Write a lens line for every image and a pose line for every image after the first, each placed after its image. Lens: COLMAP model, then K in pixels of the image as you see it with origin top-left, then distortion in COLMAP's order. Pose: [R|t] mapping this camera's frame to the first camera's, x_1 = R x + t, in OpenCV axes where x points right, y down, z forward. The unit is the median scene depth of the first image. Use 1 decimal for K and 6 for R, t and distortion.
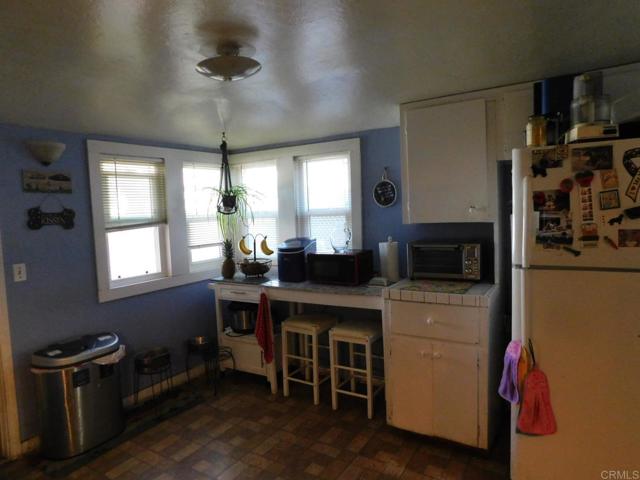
lens RADIAL K [[420.1, 0, 320.0], [0, 420.1, 240.0], [0, 0, 1]] dist [-0.077298, 0.057780]
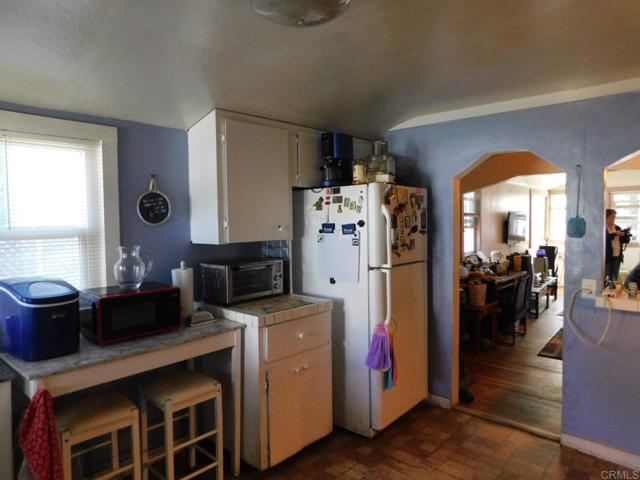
lens RADIAL K [[420.1, 0, 320.0], [0, 420.1, 240.0], [0, 0, 1]] dist [-0.077298, 0.057780]
pose [[0.176961, -0.011253, 0.984153, -0.584415], [0.078453, 0.996914, -0.002708, -0.026735], [-0.981086, 0.077689, 0.177298, 0.597189]]
